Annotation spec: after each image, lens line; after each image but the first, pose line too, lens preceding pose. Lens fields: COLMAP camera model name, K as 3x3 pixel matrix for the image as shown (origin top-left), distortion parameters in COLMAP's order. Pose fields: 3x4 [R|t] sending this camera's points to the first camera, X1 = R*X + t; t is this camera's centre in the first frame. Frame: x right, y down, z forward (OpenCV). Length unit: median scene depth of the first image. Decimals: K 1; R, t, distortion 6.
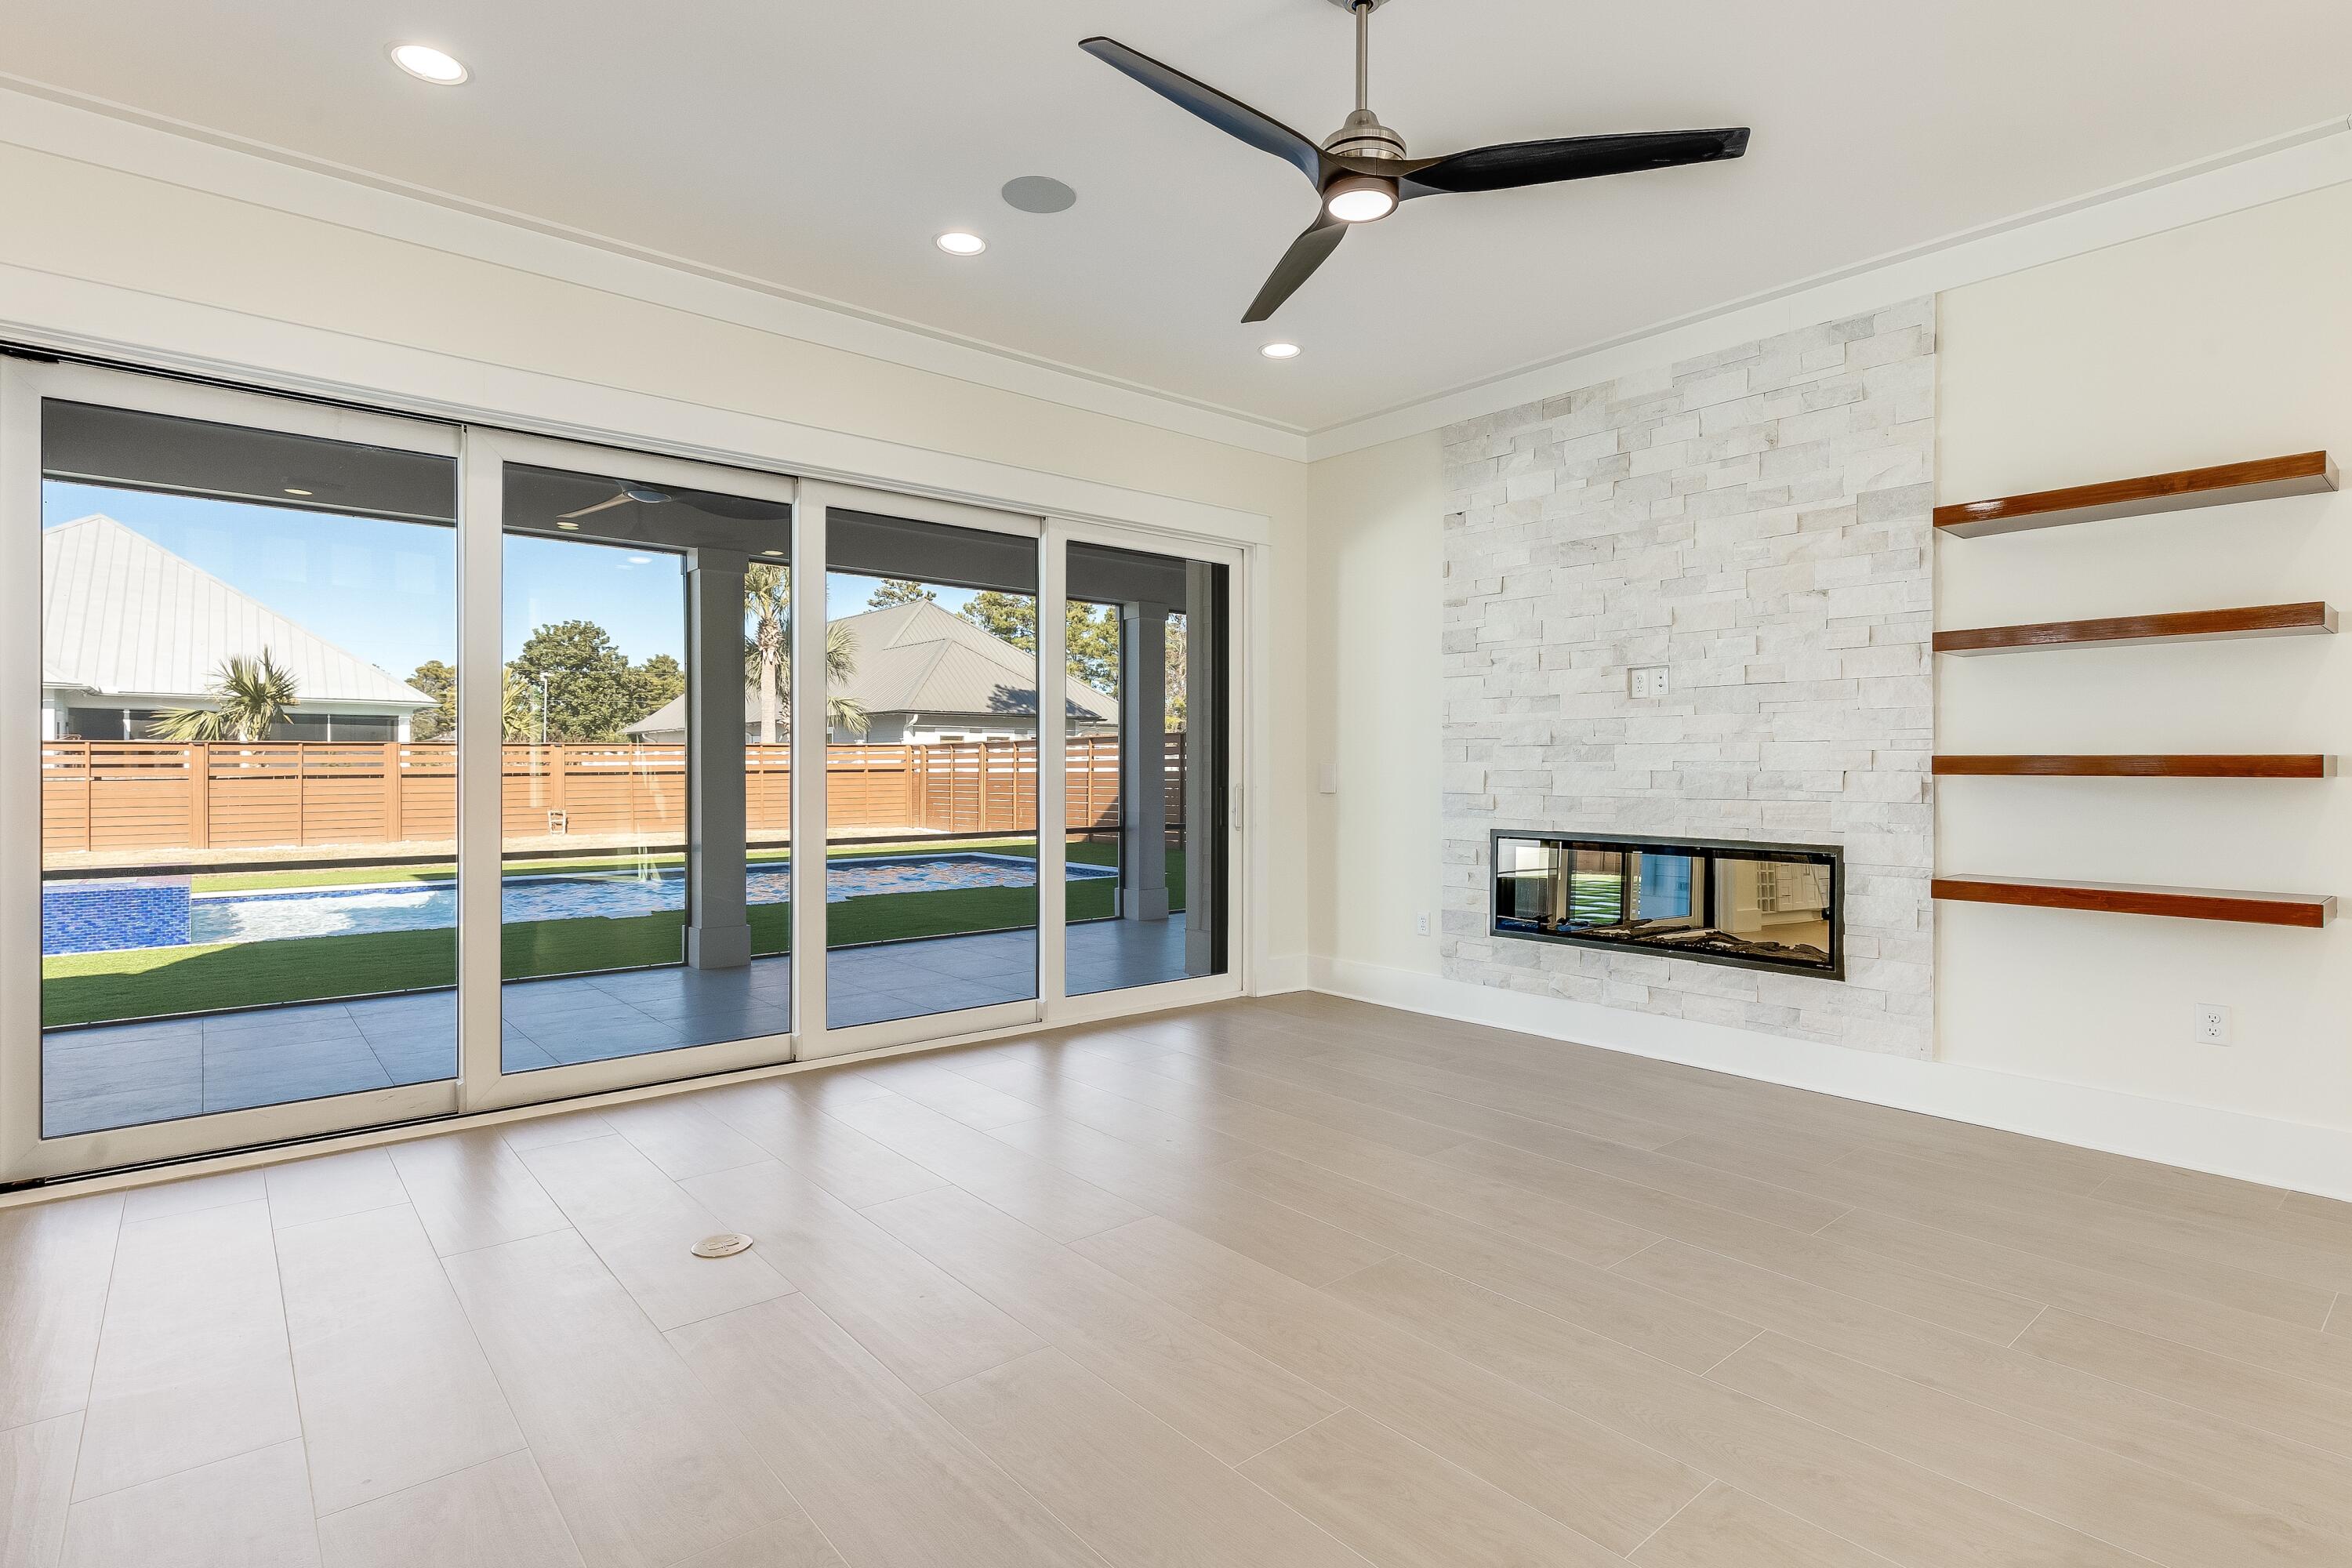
lens RADIAL K [[1139.2, 0, 1176.0], [0, 1139.2, 784.0], [0, 0, 1]] dist [0.000687, 0.000272]
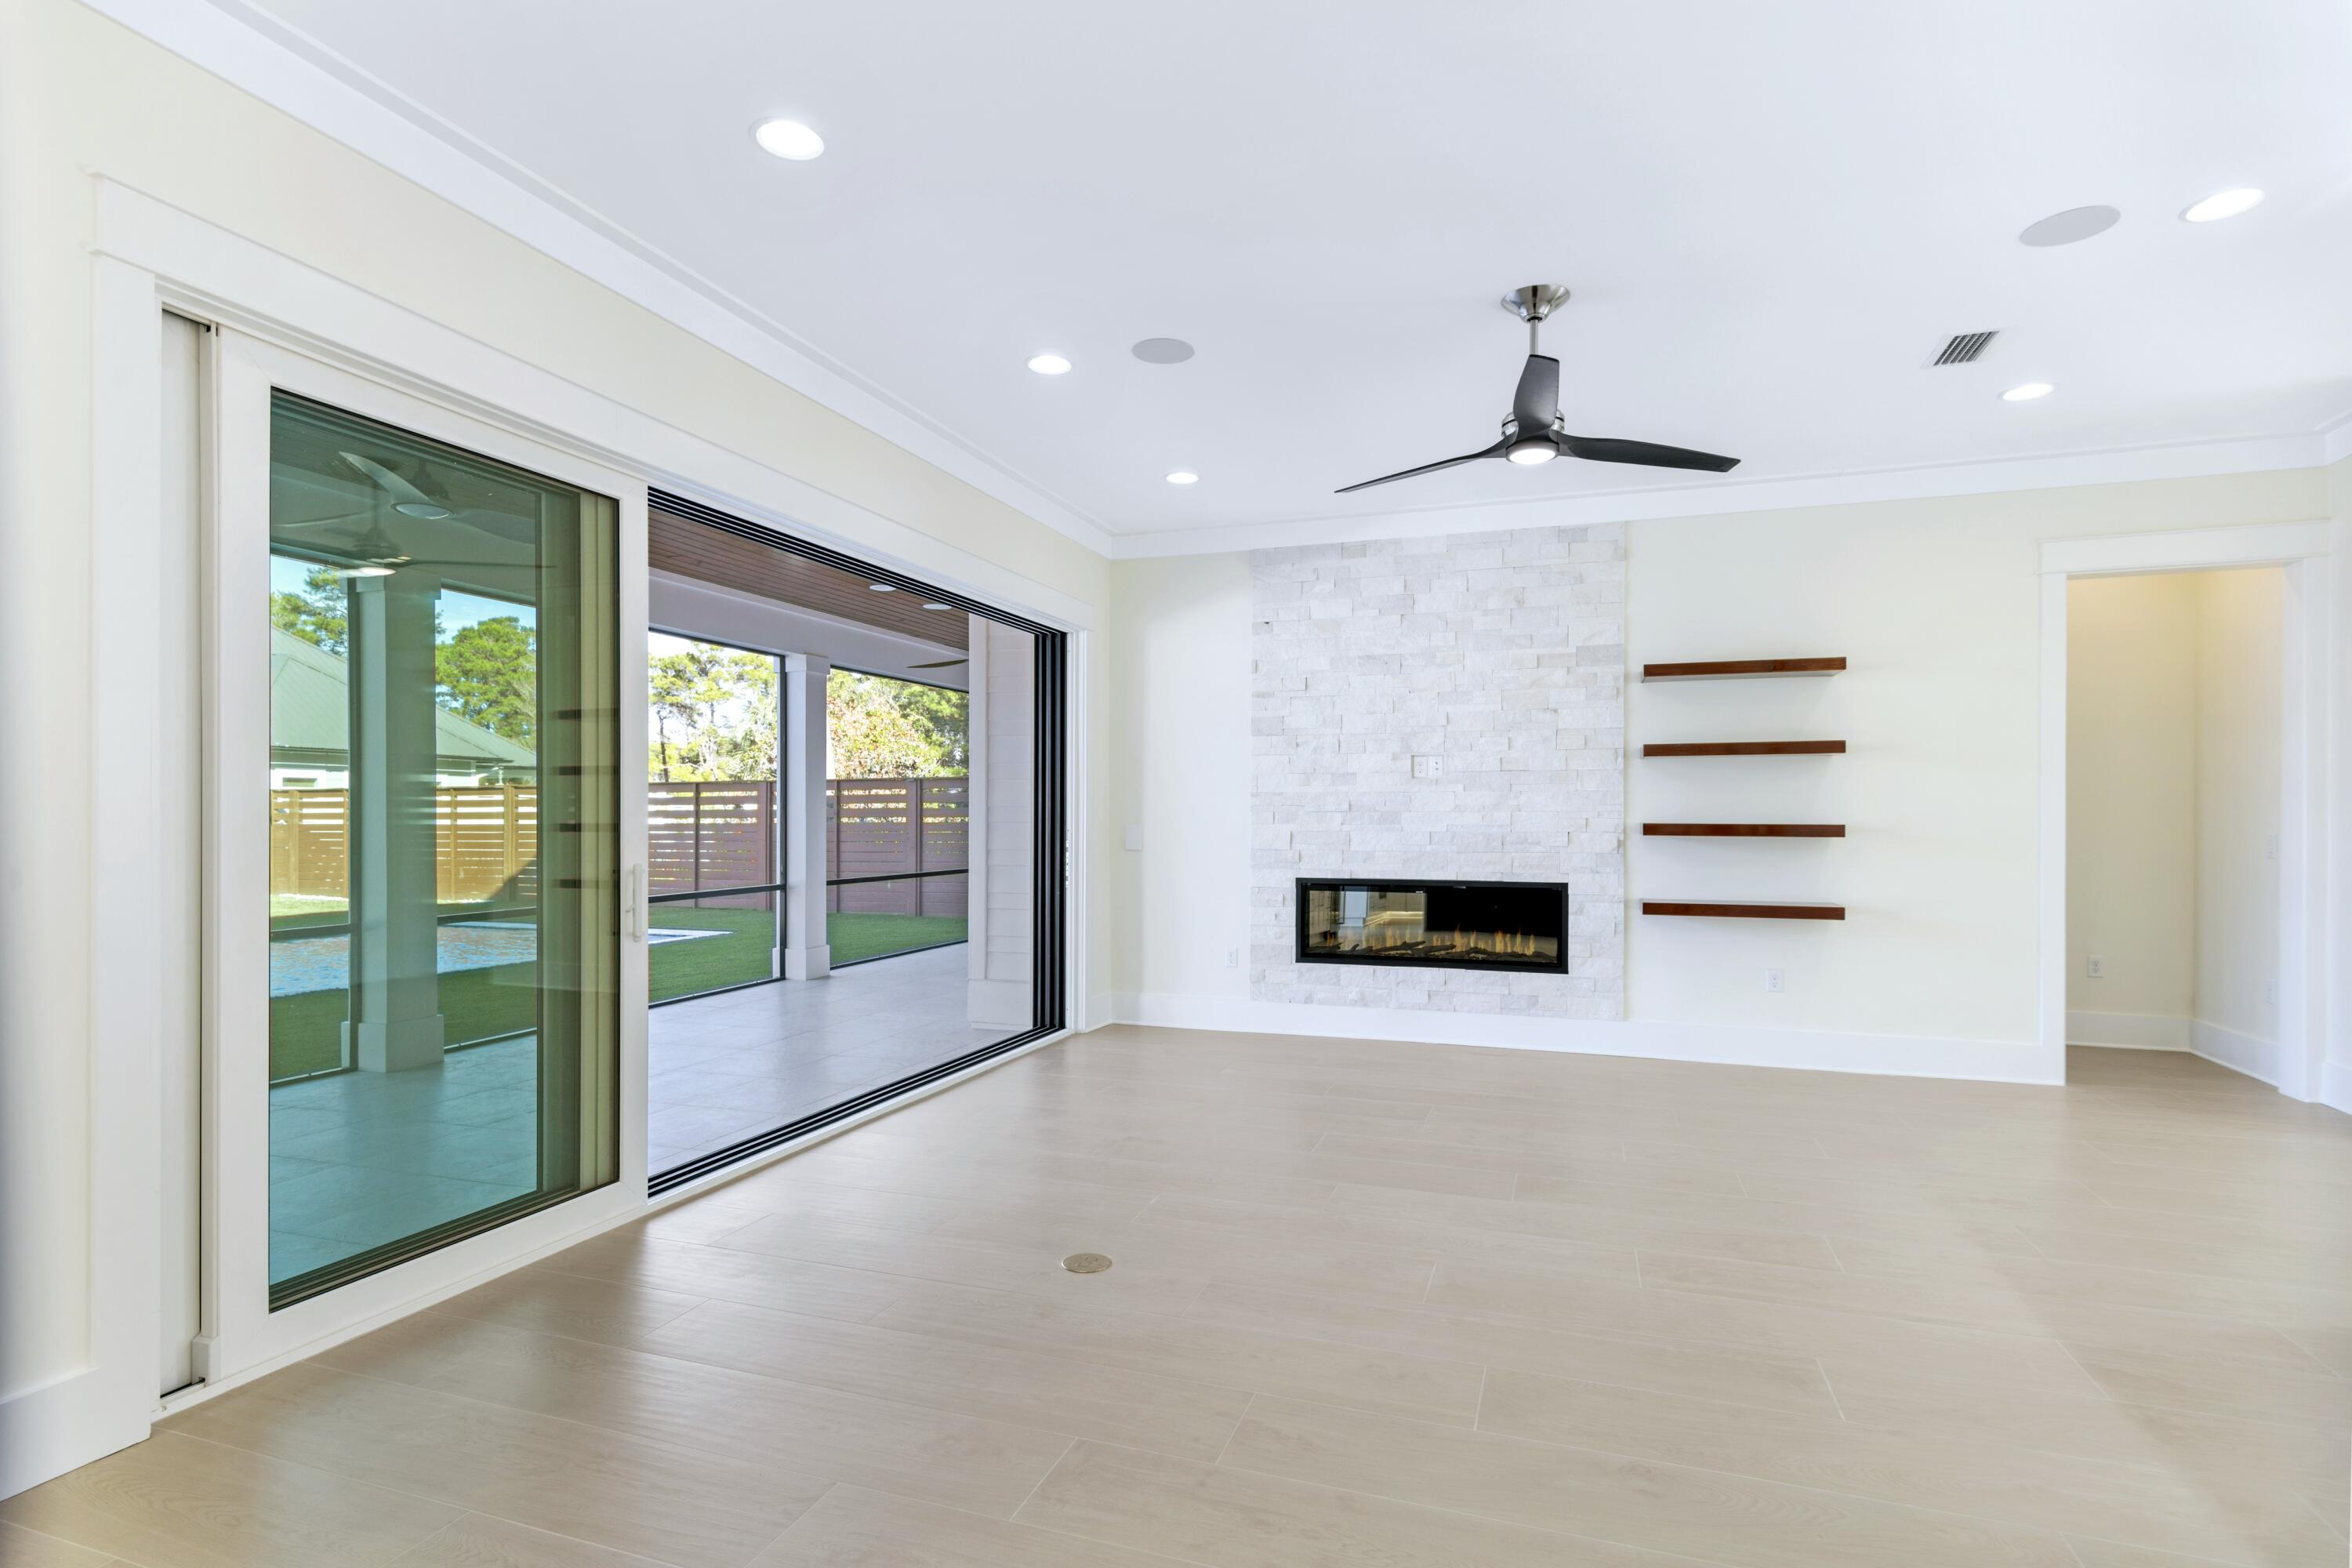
lens RADIAL K [[1143.1, 0, 1167.0], [0, 1143.1, 833.7], [0, 0, 1]] dist [-0.000268, -0.000064]
pose [[0.863949, -0.008067, 0.503514, -0.528154], [0.006817, 0.999967, 0.004323, -0.016809], [-0.503533, -0.000302, 0.863976, -0.017358]]
